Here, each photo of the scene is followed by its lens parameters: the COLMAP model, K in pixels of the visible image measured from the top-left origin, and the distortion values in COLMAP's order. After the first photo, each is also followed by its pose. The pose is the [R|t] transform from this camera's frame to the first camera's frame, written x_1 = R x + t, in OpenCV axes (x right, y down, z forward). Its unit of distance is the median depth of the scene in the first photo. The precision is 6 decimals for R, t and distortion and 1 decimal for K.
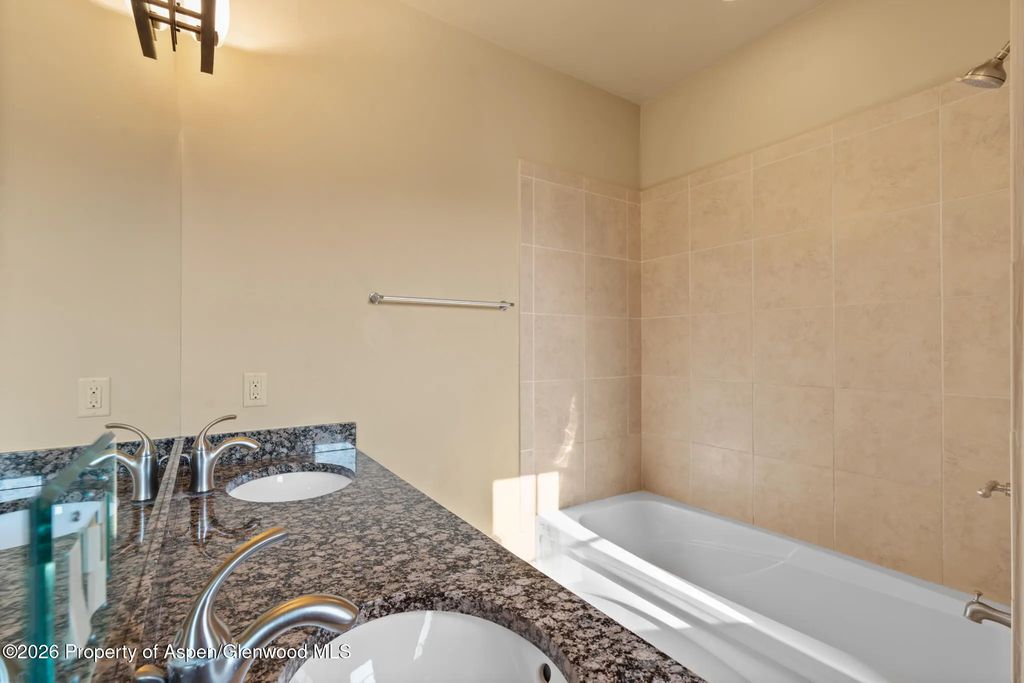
lens RADIAL K [[468.5, 0, 509.0], [0, 468.5, 345.3], [0, 0, 1]] dist [0.011788, 0.000609]
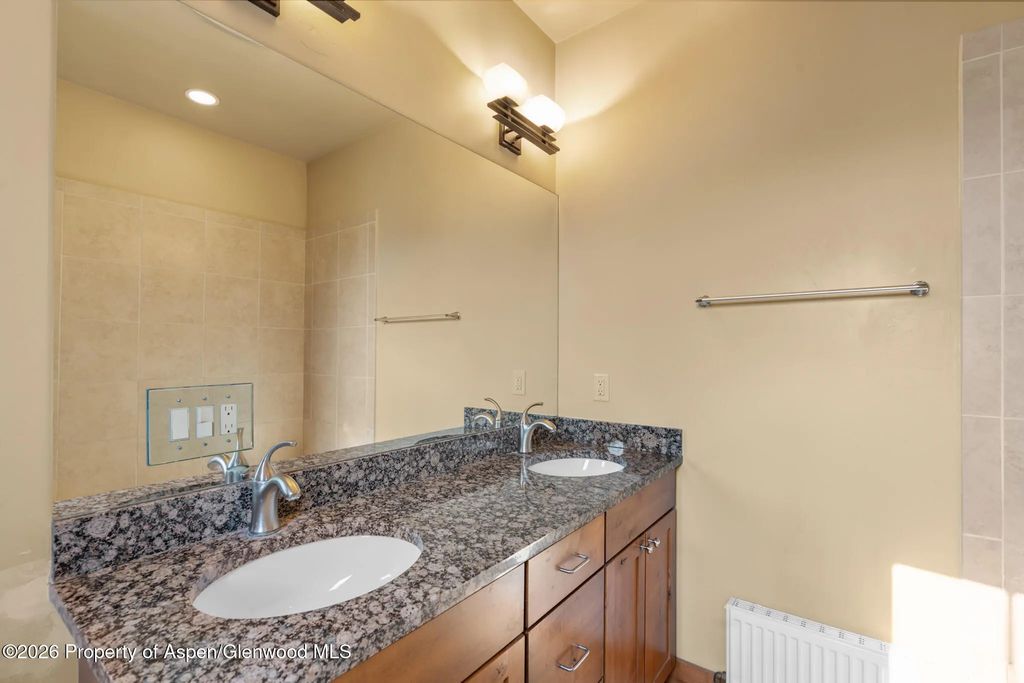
lens RADIAL K [[468.5, 0, 509.0], [0, 468.5, 345.3], [0, 0, 1]] dist [0.011788, 0.000609]
pose [[0.331248, -0.009787, -0.943493, 0.734848], [-0.003284, 0.999928, -0.011526, -0.000997], [0.943538, 0.006916, 0.331192, 0.507999]]
